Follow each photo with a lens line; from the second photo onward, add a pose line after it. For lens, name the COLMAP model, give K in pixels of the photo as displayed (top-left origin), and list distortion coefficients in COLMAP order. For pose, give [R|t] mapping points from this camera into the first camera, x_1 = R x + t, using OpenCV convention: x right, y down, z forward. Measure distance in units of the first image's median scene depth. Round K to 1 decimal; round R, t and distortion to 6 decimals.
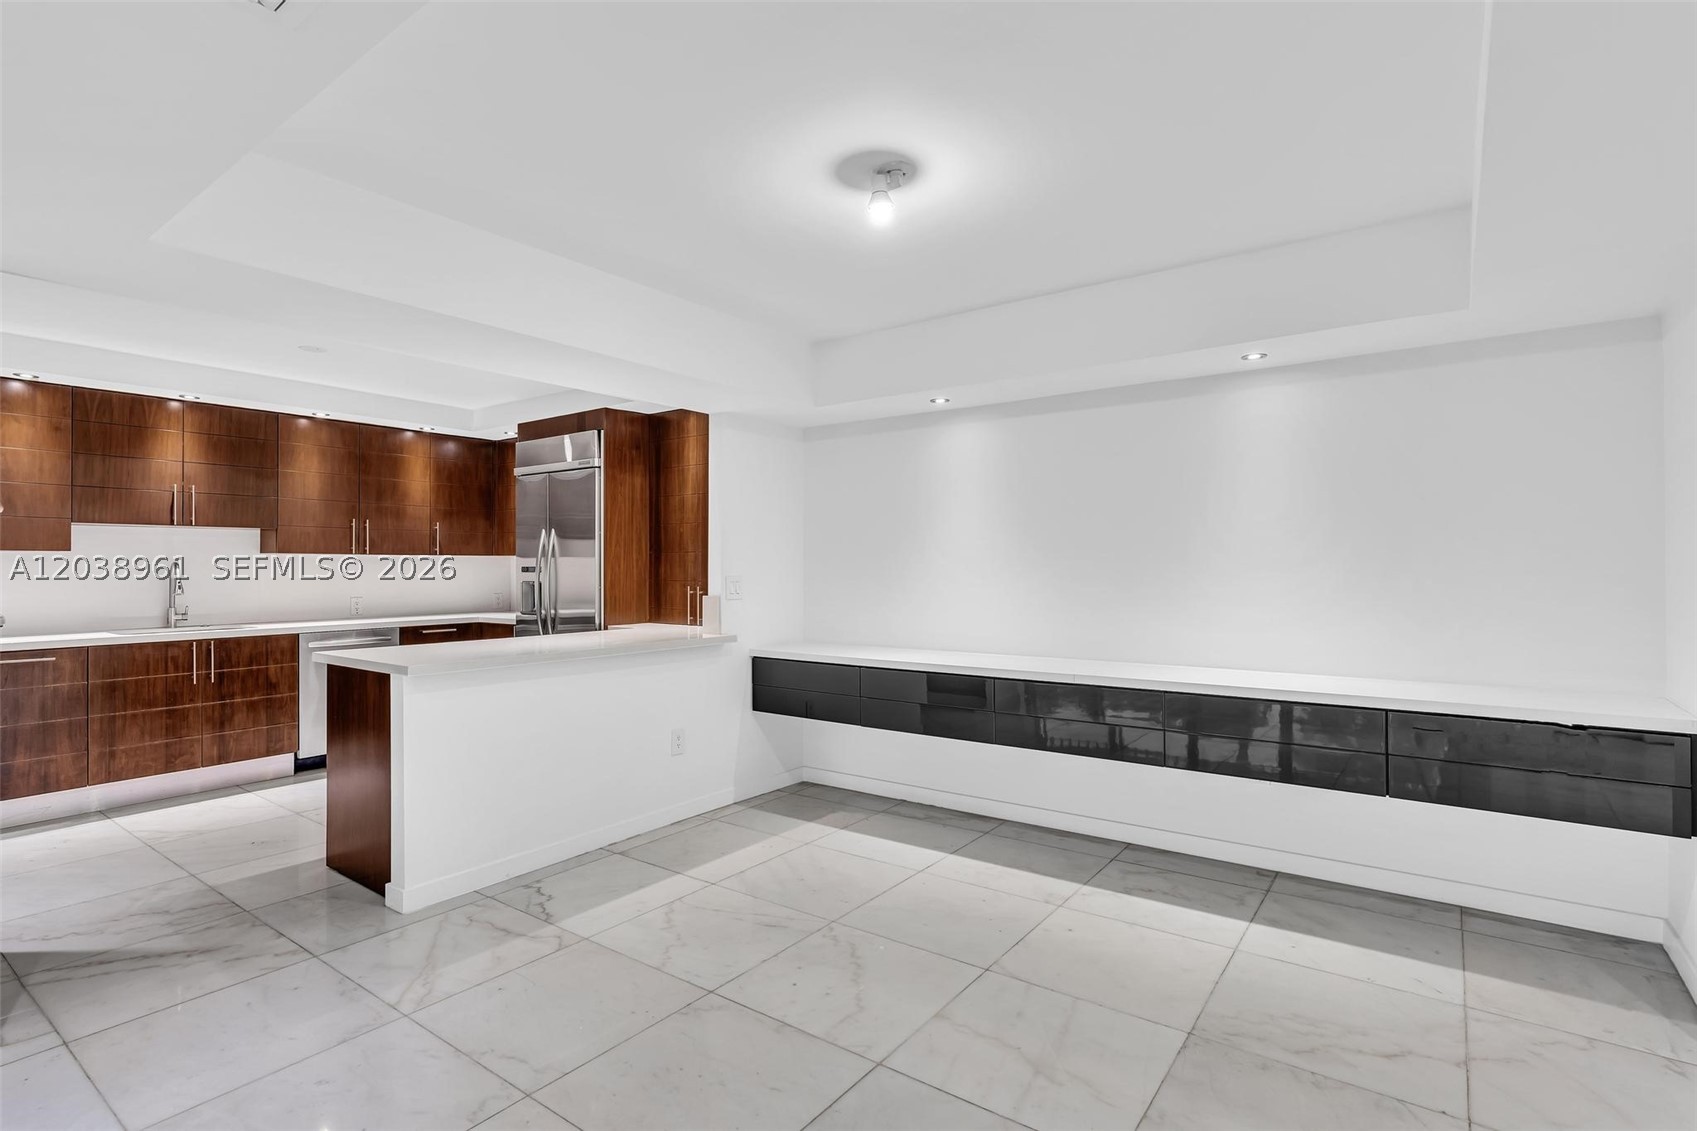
lens RADIAL K [[817.4, 0, 842.0], [0, 817.4, 562.6], [0, 0, 1]] dist [-0.002672, 0.000513]
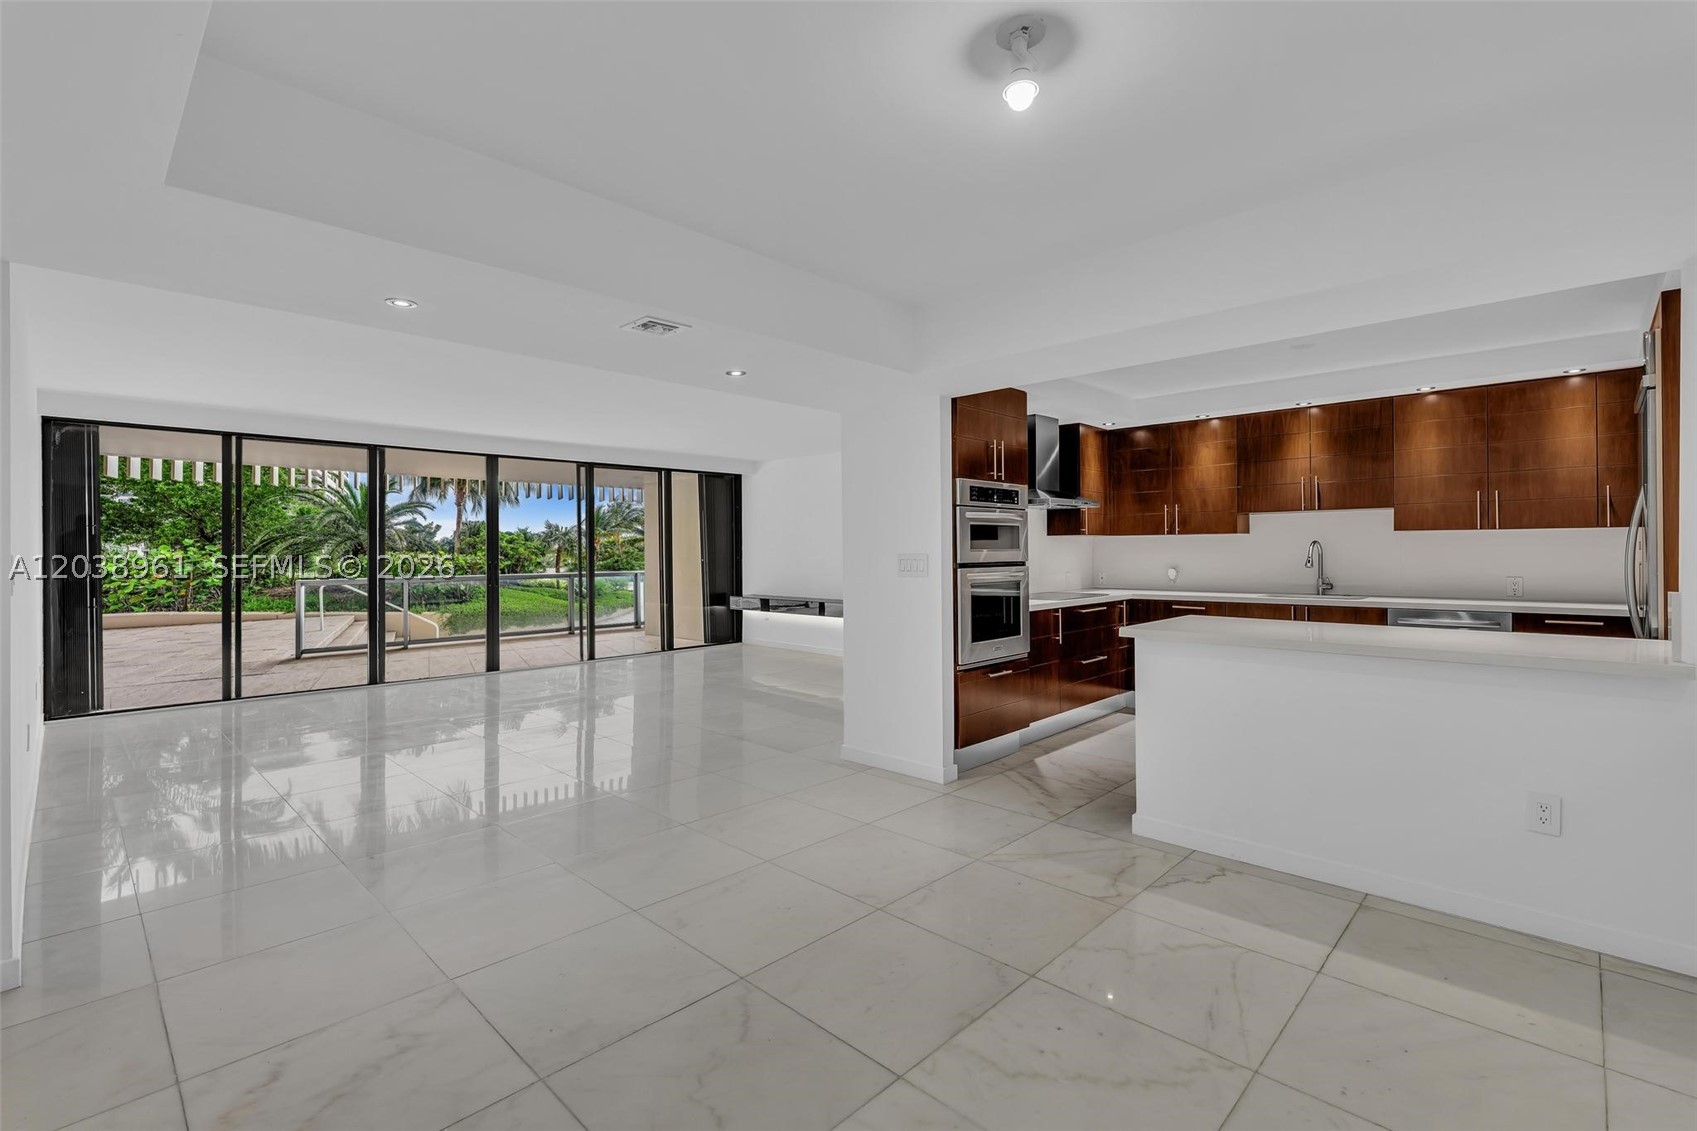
lens RADIAL K [[765.7, 0, 845.1], [0, 765.7, 551.3], [0, 0, 1]] dist [-0.003761, 0.000927]
pose [[-0.132281, 0.004439, -0.991202, 0.412750], [0.013206, 0.999909, 0.002715, 0.003136], [0.991124, -0.012731, -0.132328, 0.475531]]
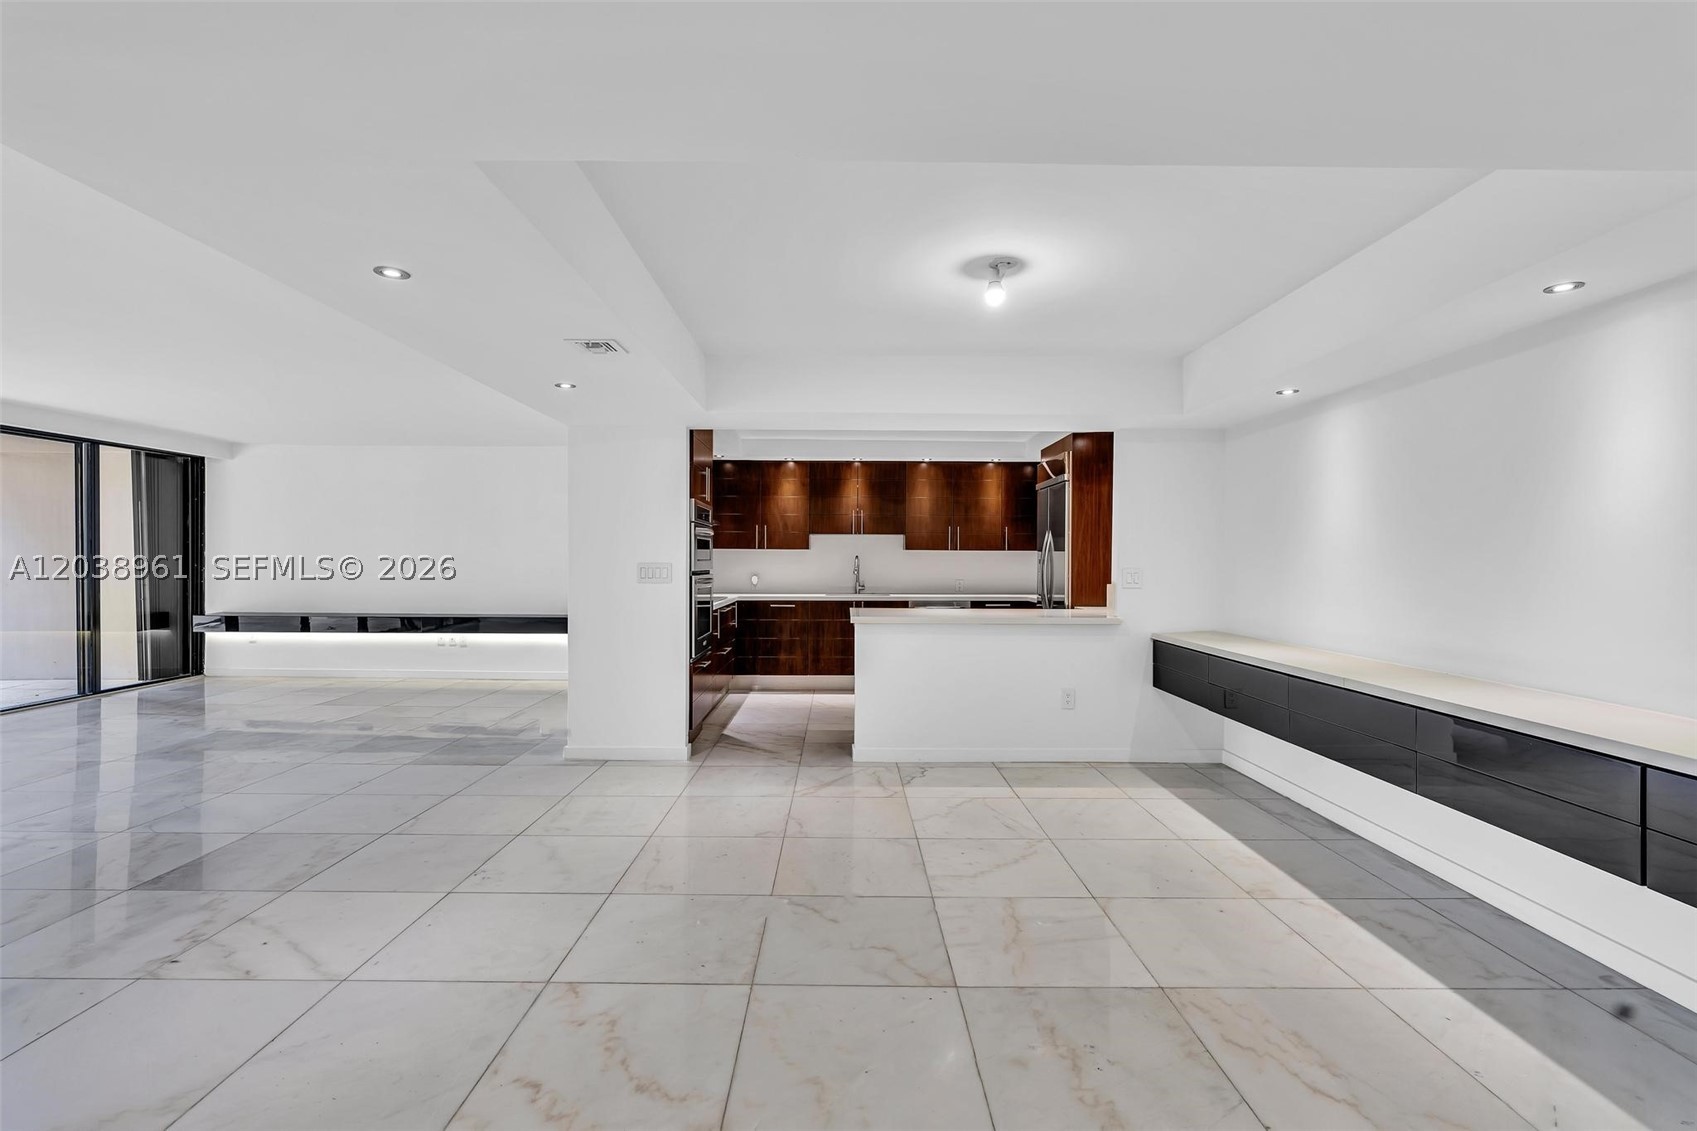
lens RADIAL K [[759.3, 0, 846.1], [0, 759.3, 557.9], [0, 0, 1]] dist [-0.002565, 0.000300]
pose [[0.597320, 0.003599, -0.801995, 0.468783], [-0.001638, 0.999993, 0.003268, -0.000489], [0.802001, -0.000638, 0.597322, 0.026893]]
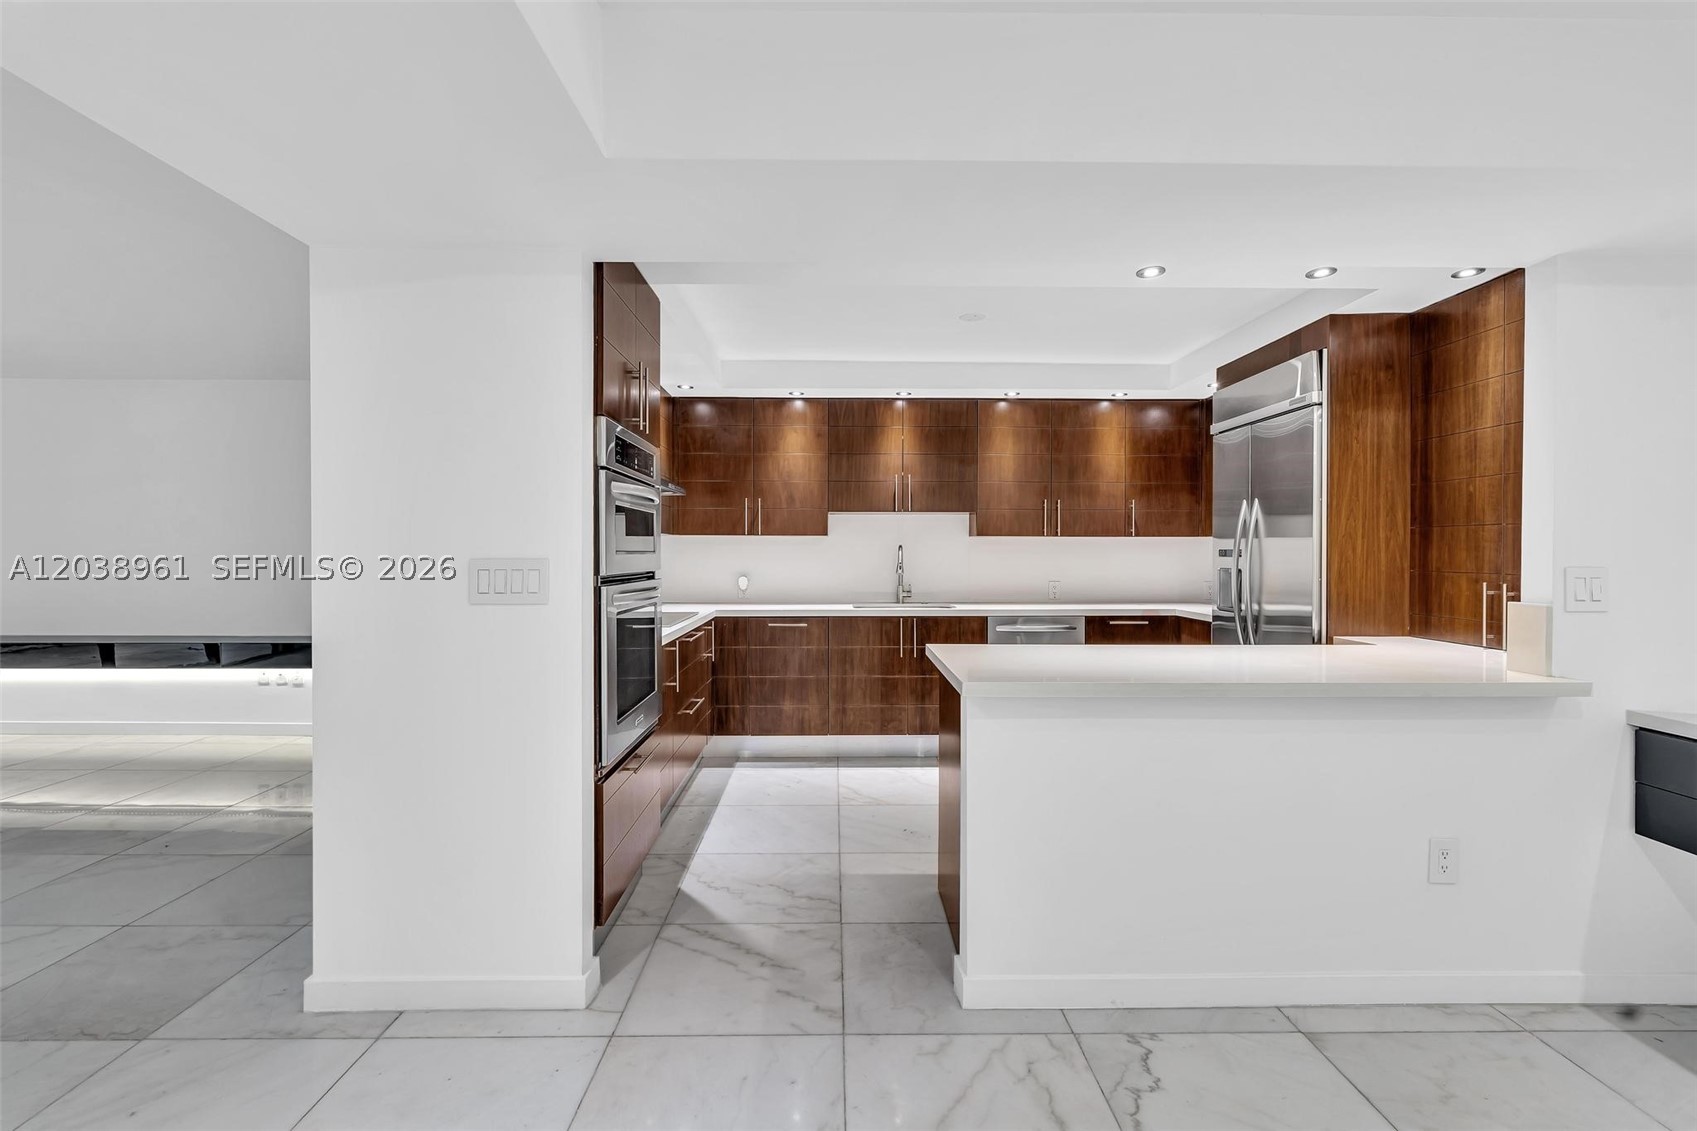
lens RADIAL K [[765.7, 0, 845.1], [0, 765.7, 551.3], [0, 0, 1]] dist [-0.003761, 0.000927]
pose [[0.604311, 0.002867, -0.796743, -0.028410], [0.000731, 0.999991, 0.004152, 0.003965], [0.796748, -0.003091, 0.604304, 0.316817]]
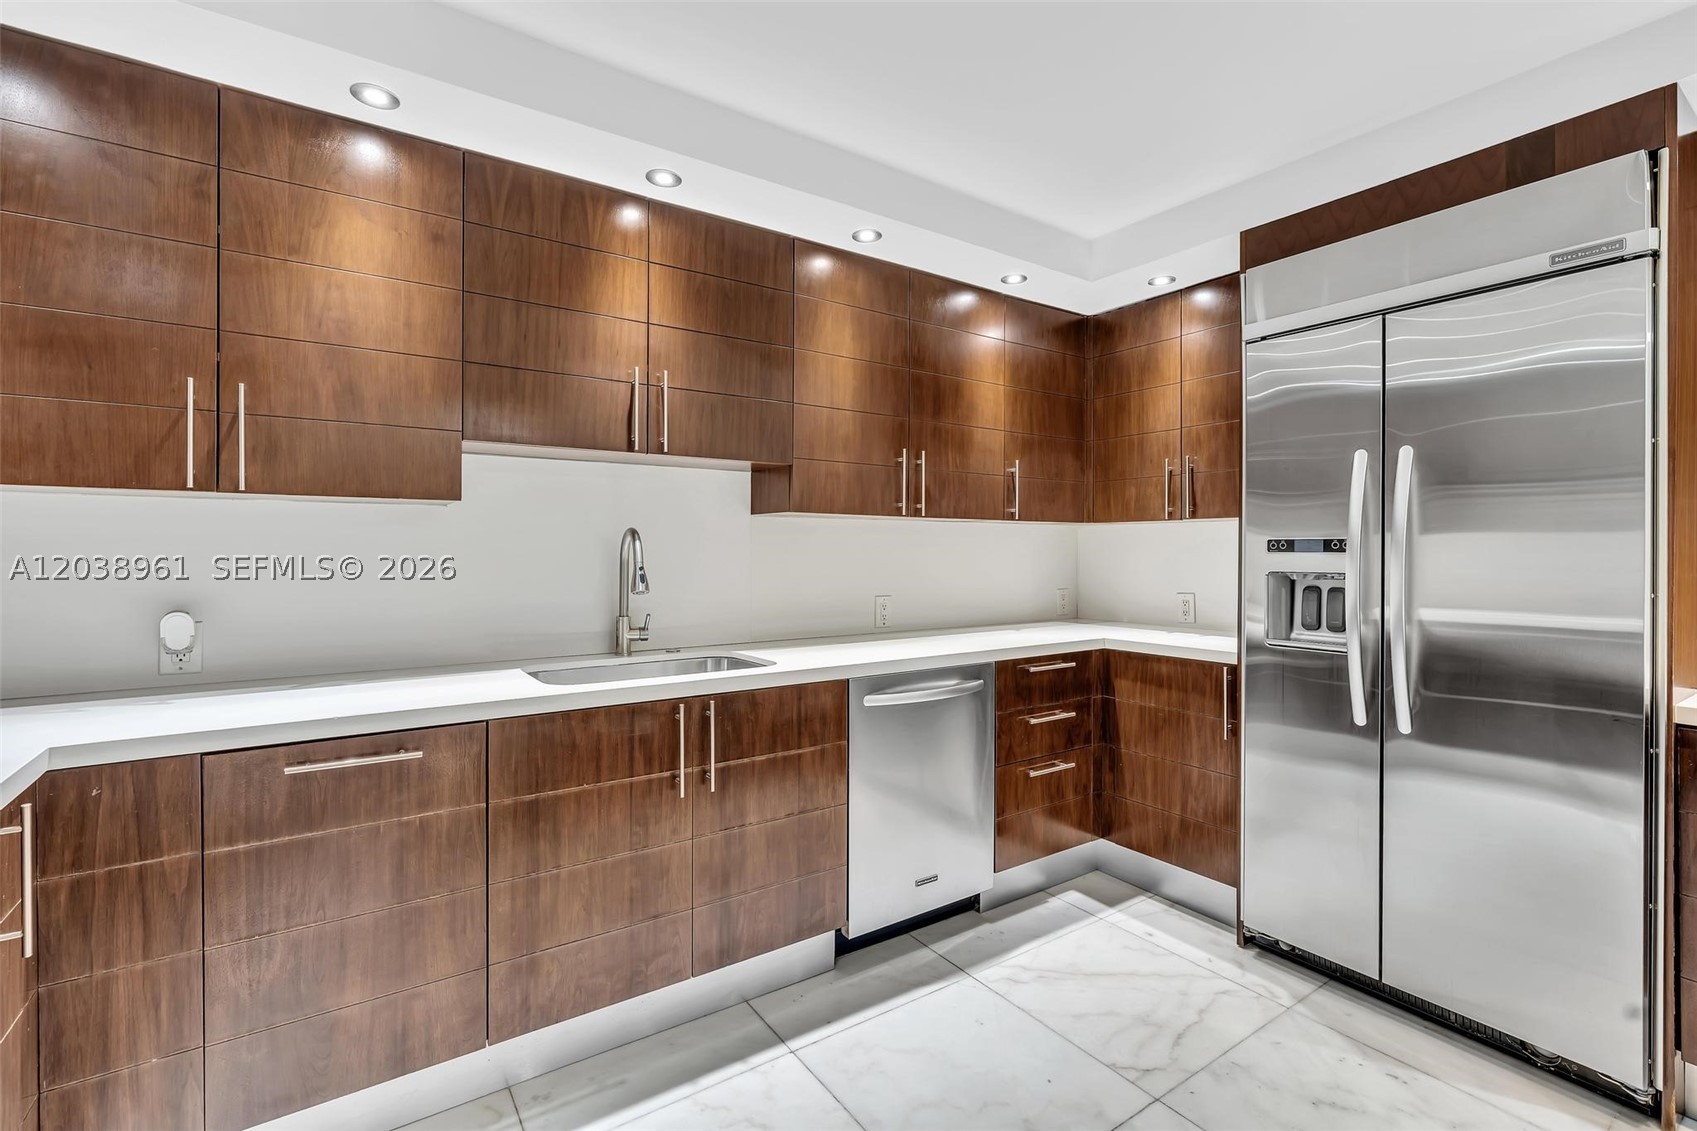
lens RADIAL K [[765.7, 0, 845.1], [0, 765.7, 551.3], [0, 0, 1]] dist [-0.003761, 0.000927]
pose [[0.944747, 0.004871, -0.327764, -0.554346], [-0.002929, 0.999975, 0.006419, 0.010738], [0.327788, -0.005105, 0.944738, 0.614467]]
